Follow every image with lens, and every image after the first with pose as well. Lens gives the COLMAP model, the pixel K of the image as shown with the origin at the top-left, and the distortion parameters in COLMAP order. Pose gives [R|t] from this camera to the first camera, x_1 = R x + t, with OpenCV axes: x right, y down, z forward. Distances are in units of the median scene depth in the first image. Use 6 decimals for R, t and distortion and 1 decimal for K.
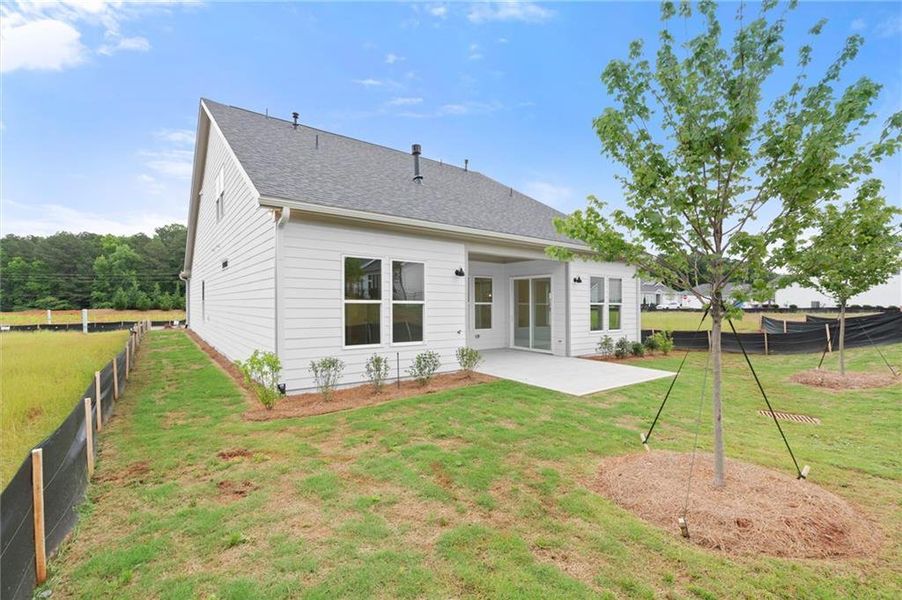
lens RADIAL K [[391.8, 0, 450.2], [0, 391.8, 296.1], [0, 0, 1]] dist [0.000131, 0.000040]
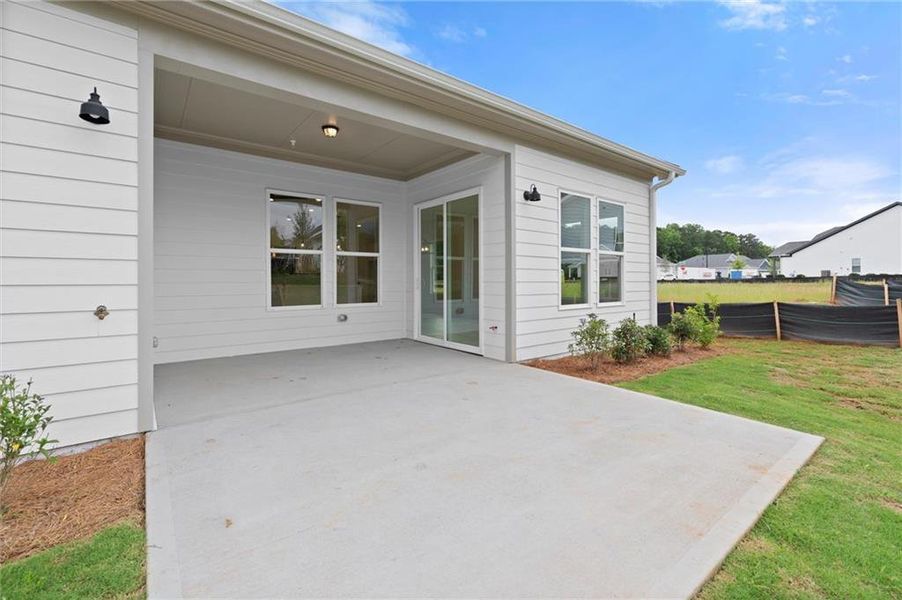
lens RADIAL K [[391.8, 0, 449.4], [0, 391.8, 279.6], [0, 0, 1]] dist [0.000131, 0.000040]
pose [[0.999792, -0.009621, 0.017969, 0.218052], [0.009276, 0.999772, 0.019213, 0.047854], [-0.018149, -0.019043, 0.999654, 0.535427]]
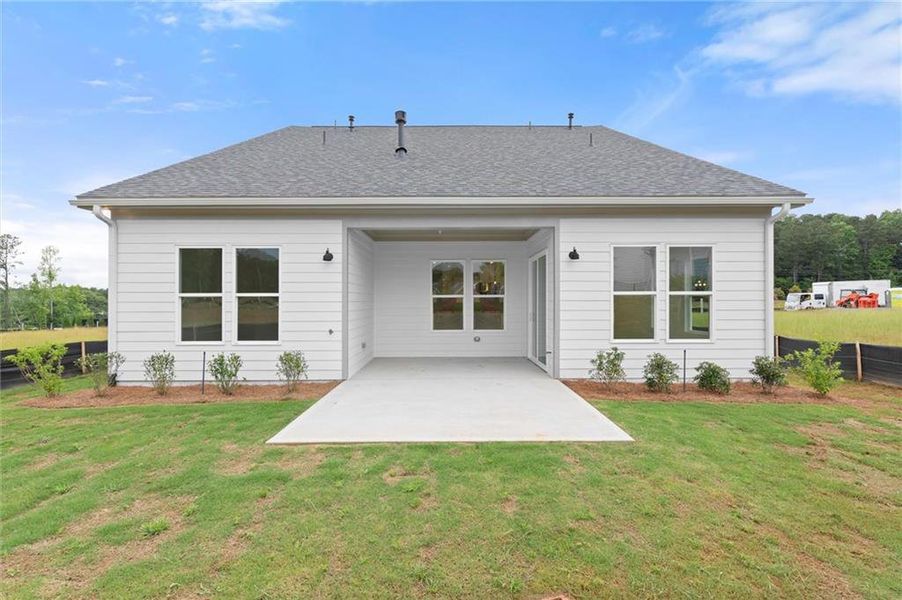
lens RADIAL K [[391.8, 0, 456.6], [0, 391.8, 296.0], [0, 0, 1]] dist [0.000131, 0.000040]
pose [[0.810534, -0.016083, -0.585470, 0.531988], [0.021049, 0.999777, 0.001676, 0.017854], [0.585313, -0.013682, 0.810692, 0.391836]]
